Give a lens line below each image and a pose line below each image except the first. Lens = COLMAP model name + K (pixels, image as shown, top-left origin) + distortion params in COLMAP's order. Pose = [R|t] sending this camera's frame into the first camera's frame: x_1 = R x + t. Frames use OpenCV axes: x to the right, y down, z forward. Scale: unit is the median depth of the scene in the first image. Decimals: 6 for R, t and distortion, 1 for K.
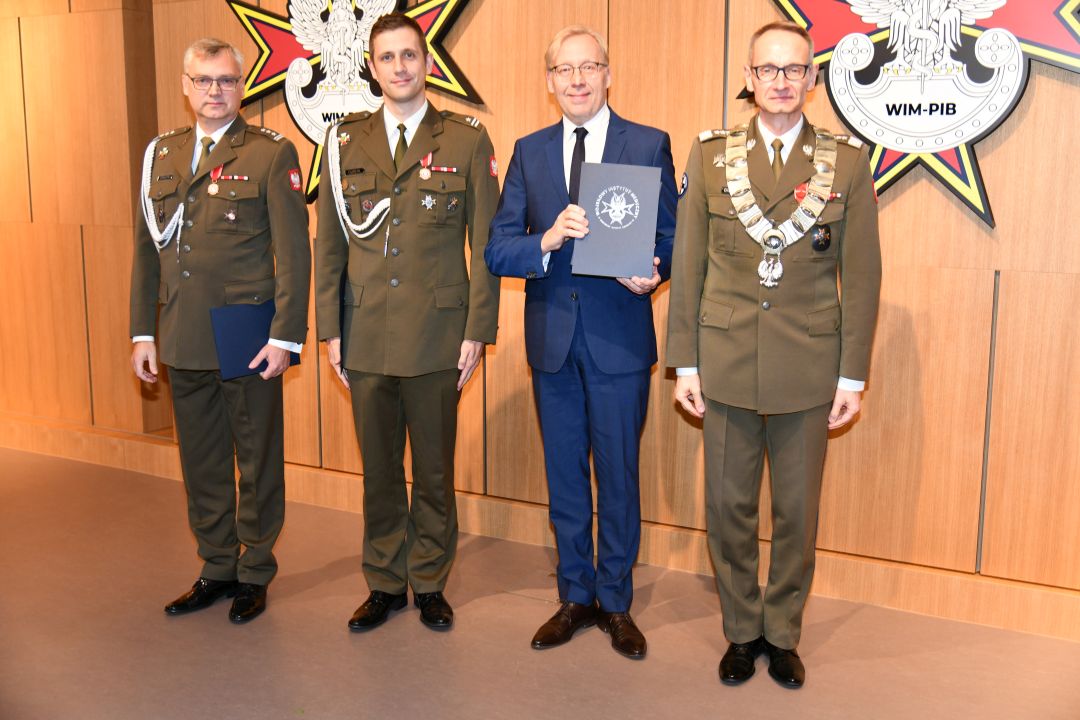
lens RADIAL K [[1221.3, 0, 536.8], [0, 1221.3, 366.8], [0, 0, 1]] dist [-0.023432, 0.012522]
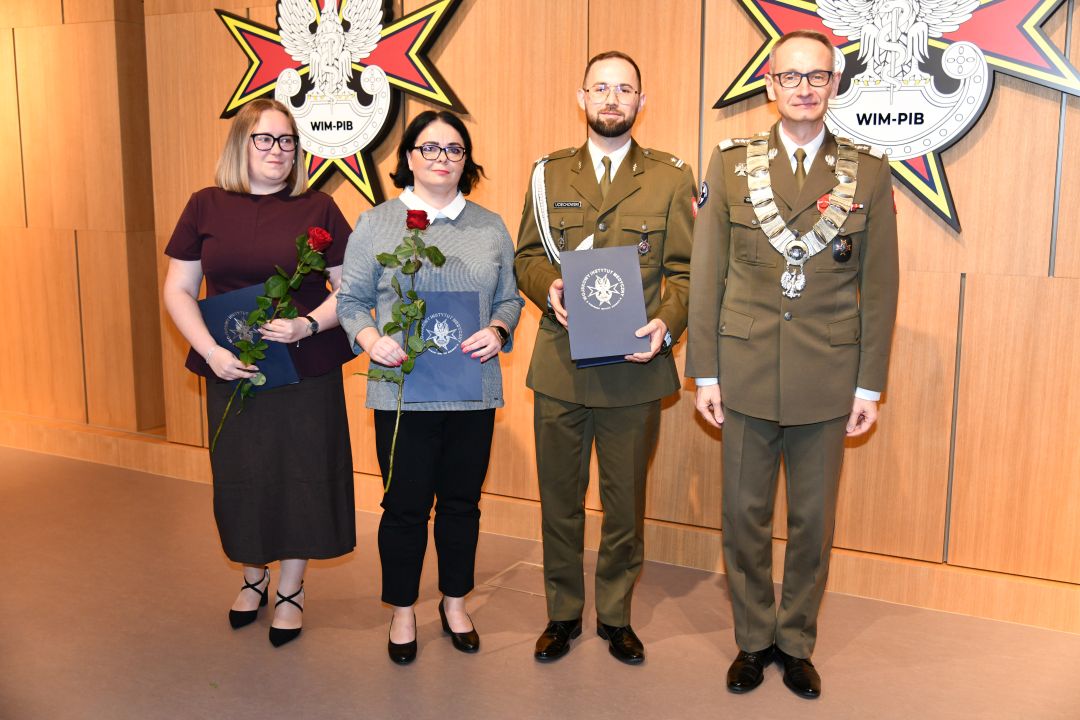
lens RADIAL K [[1159.4, 0, 538.2], [0, 1159.4, 365.6], [0, 0, 1]] dist [-0.028697, 0.030134]
pose [[0.999683, -0.004019, 0.024835, -0.010983], [0.003958, 0.999989, 0.002477, -0.003867], [-0.024845, -0.002378, 0.999688, 0.018201]]
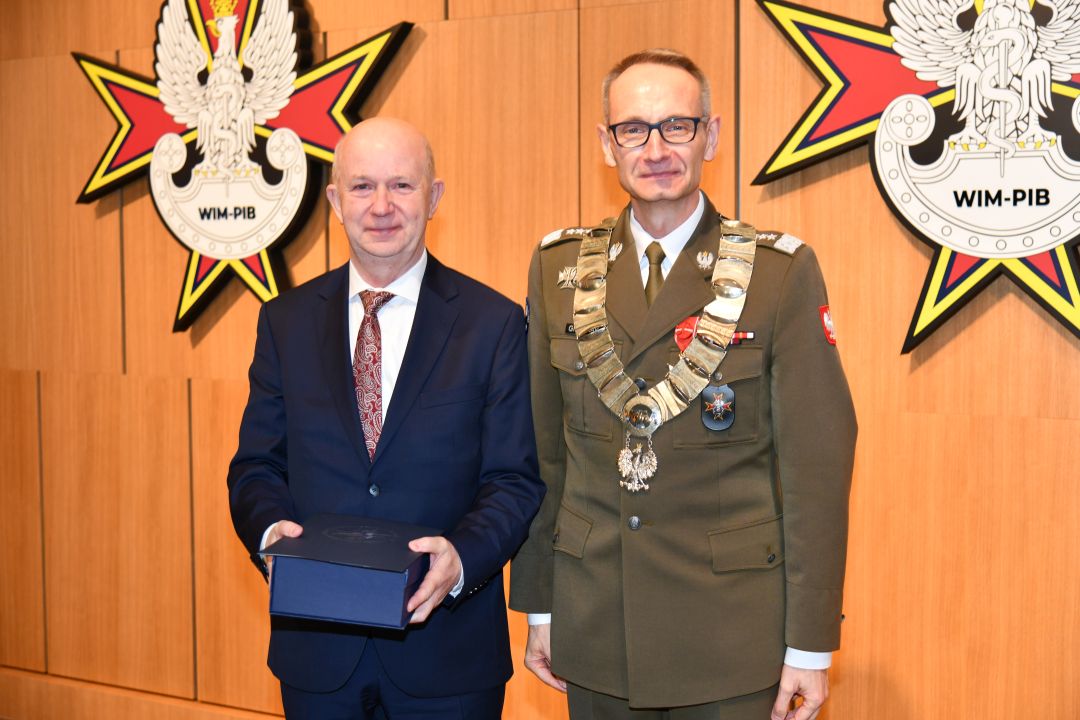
lens RADIAL K [[1587.5, 0, 598.6], [0, 1587.5, 363.1], [0, 0, 1]] dist [-0.020882, 0.124432]
pose [[0.999931, -0.007481, 0.009089, 0.068722], [0.008384, 0.994578, -0.103655, -0.020038], [-0.008265, 0.103724, 0.994572, 0.083973]]
